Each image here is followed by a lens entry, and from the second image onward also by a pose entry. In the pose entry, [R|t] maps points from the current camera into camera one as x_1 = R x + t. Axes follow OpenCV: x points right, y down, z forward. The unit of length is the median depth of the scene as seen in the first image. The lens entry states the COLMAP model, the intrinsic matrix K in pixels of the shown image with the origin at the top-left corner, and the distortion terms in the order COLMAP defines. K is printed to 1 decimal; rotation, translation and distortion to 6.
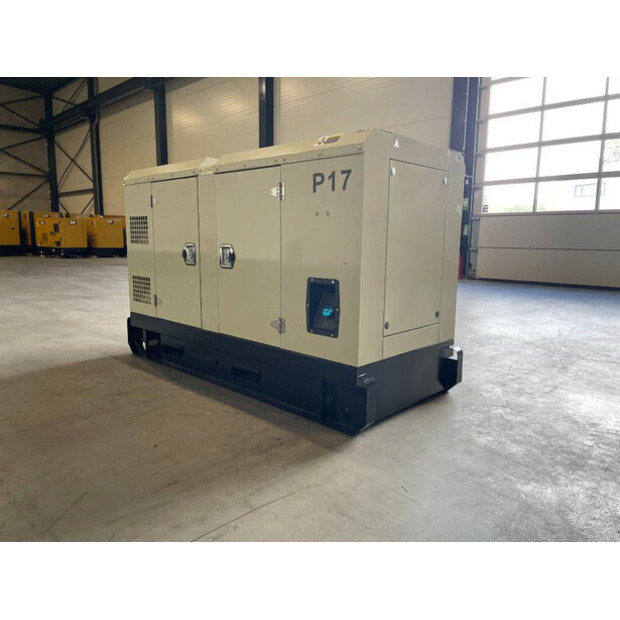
lens RADIAL K [[469.6, 0, 320.6], [0, 469.6, 311.8], [0, 0, 1]] dist [0.052094, -0.054434]
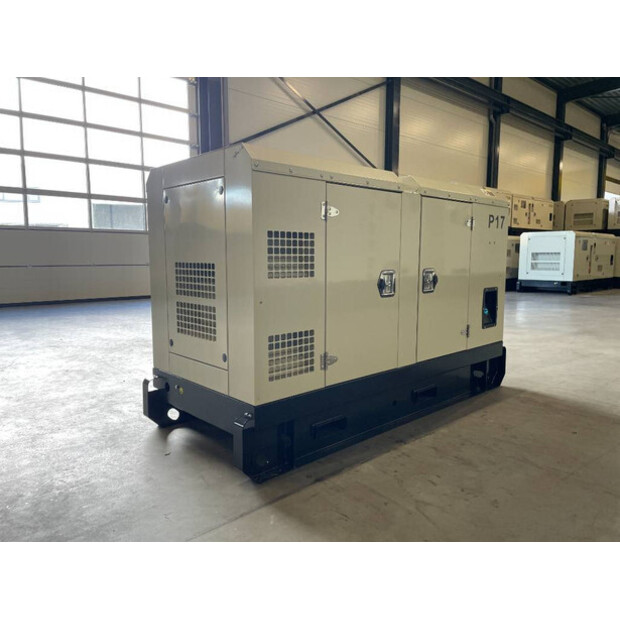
lens RADIAL K [[469.6, 0, 309.3], [0, 469.6, 308.4], [0, 0, 1]] dist [0.052094, -0.054434]
pose [[0.076077, -0.125031, 0.989232, -1.153891], [0.157241, 0.981198, 0.111922, -0.201255], [-0.984626, 0.147033, 0.094307, 1.111525]]
